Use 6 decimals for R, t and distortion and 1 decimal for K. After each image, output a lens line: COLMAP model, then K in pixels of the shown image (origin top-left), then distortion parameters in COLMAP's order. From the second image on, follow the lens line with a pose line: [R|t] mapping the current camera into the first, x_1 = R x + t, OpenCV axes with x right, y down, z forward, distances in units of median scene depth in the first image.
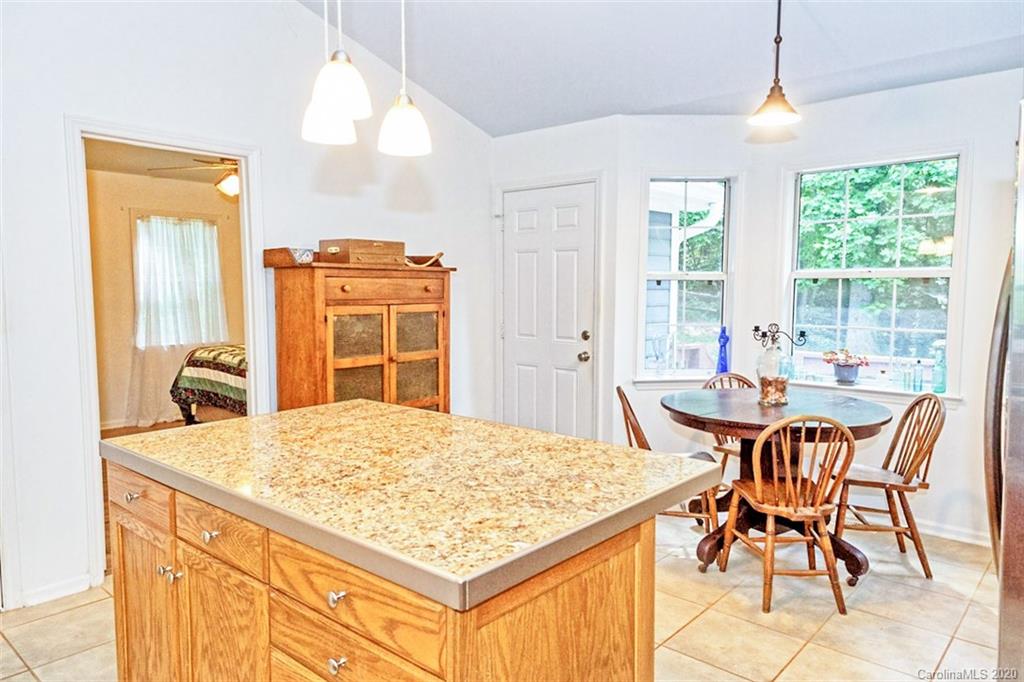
lens RADIAL K [[676.7, 0, 512.0], [0, 676.7, 341.0], [0, 0, 1]] dist [0.080315, -0.063568]
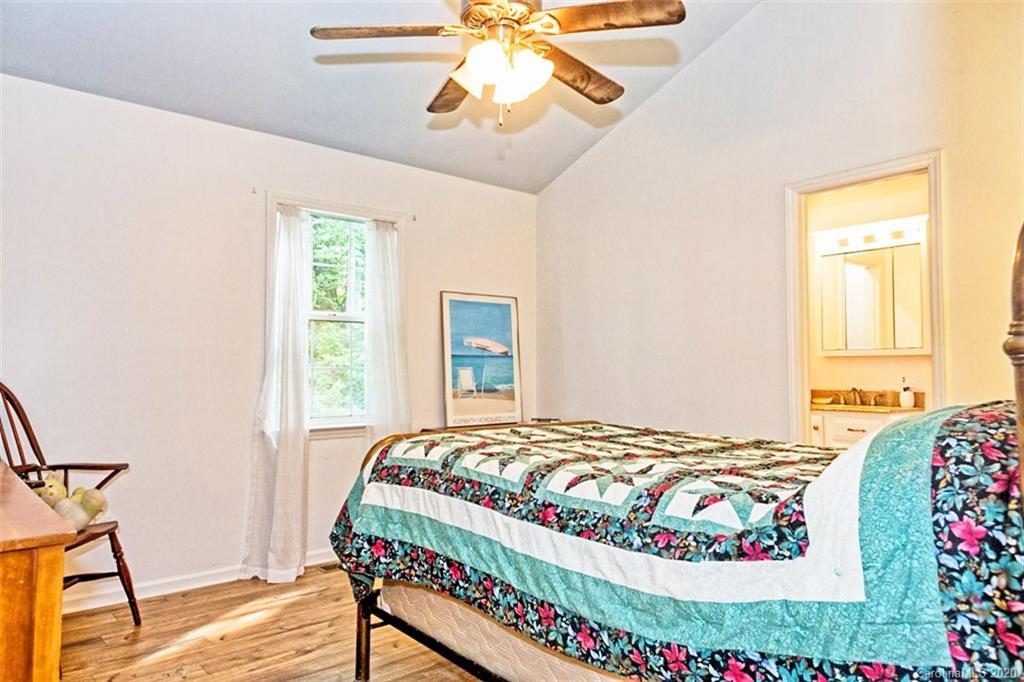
lens RADIAL K [[687.0, 0, 512.0], [0, 687.0, 341.0], [0, 0, 1]] dist [0.082909, -0.066529]
pose [[0.988280, -0.008621, -0.152411, -0.327039], [-0.010266, 0.992391, -0.122700, 0.002952], [0.152309, 0.122826, 0.980671, 0.591477]]
